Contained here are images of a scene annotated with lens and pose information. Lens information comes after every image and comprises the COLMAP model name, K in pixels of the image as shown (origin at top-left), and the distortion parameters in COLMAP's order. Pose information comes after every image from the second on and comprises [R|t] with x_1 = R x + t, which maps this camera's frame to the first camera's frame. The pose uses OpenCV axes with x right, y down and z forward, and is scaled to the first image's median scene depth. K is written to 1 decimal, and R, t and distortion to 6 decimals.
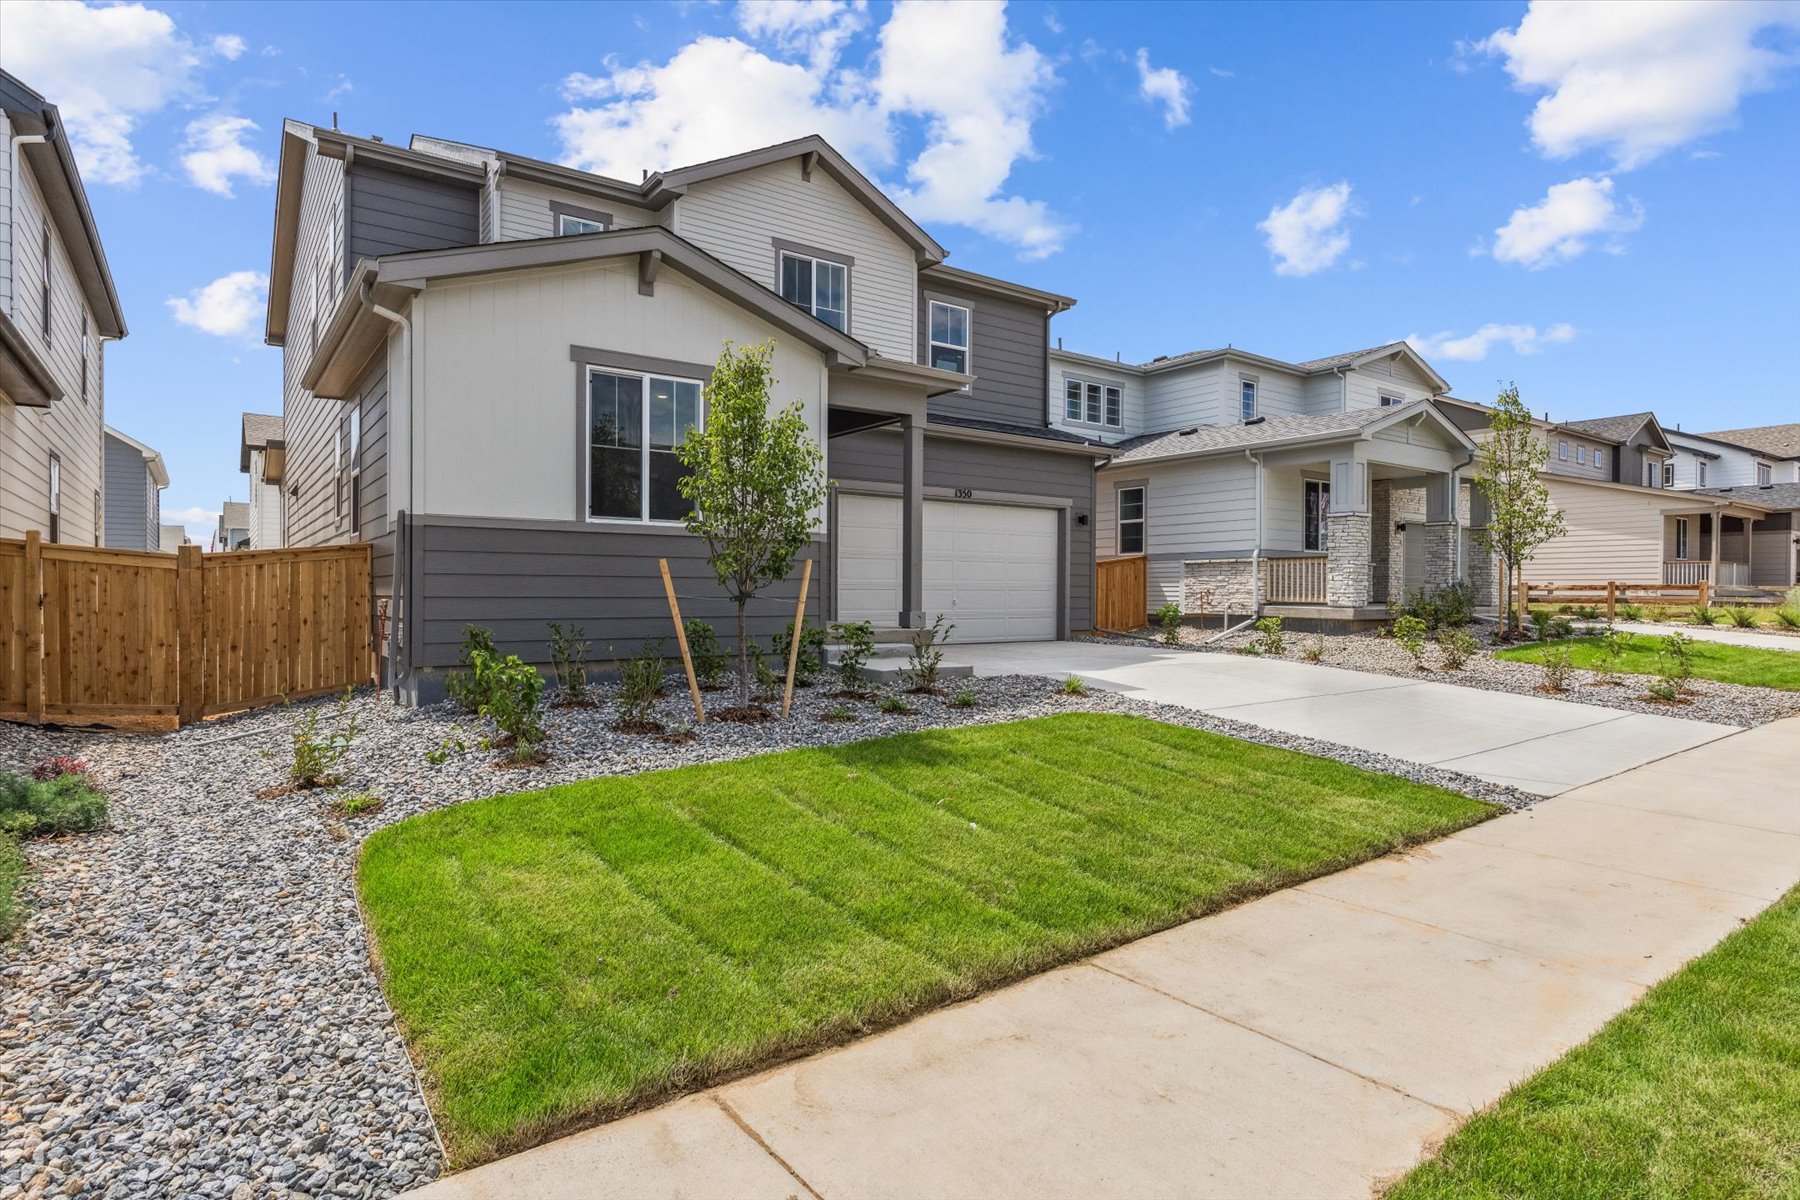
lens RADIAL K [[962.2, 0, 900.0], [0, 962.2, 600.0], [0, 0, 1]] dist [-0.008589, -0.000146]
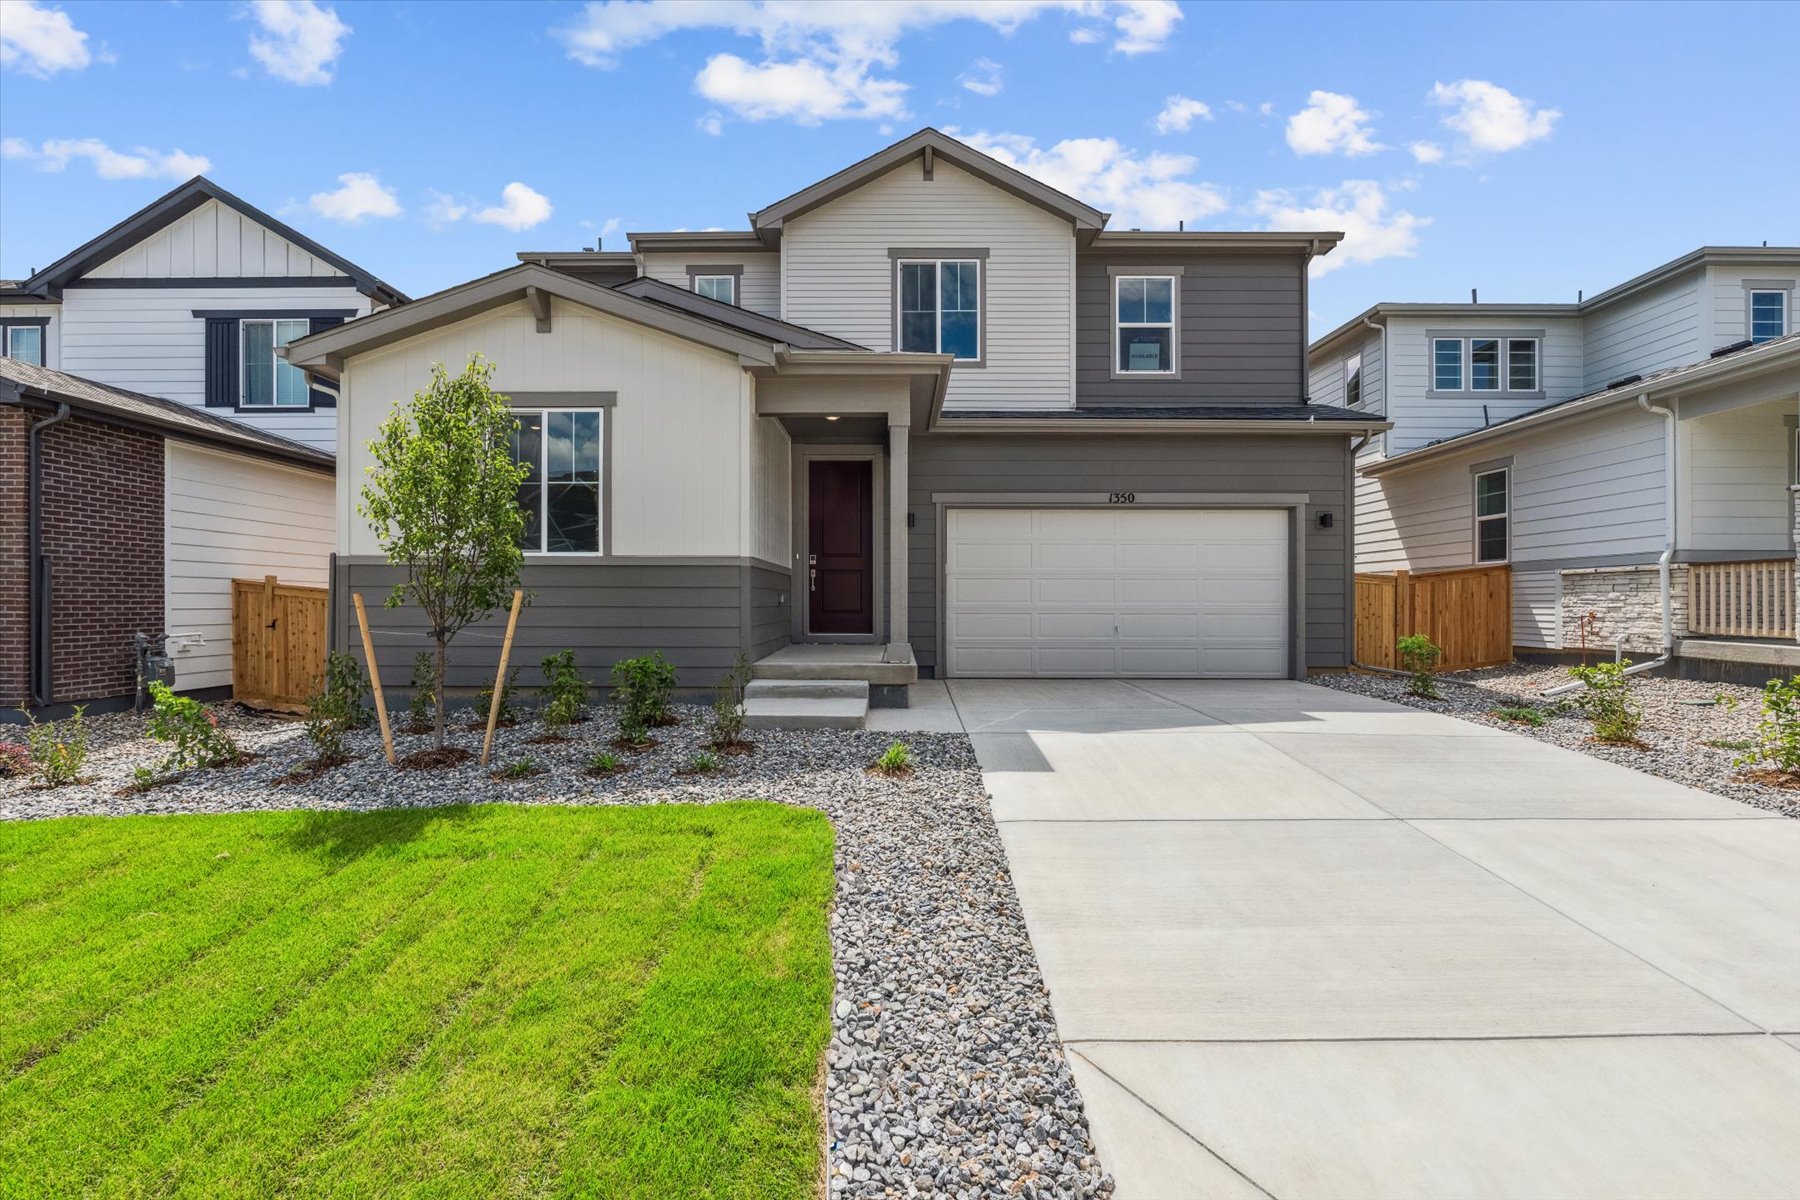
lens RADIAL K [[829.0, 0, 900.0], [0, 829.0, 600.0], [0, 0, 1]] dist [-0.009781, 0.000370]
pose [[0.802247, -0.003284, -0.596983, 0.291423], [-0.004072, 0.999932, -0.010972, -0.012160], [0.596978, 0.011233, 0.802179, 0.269478]]
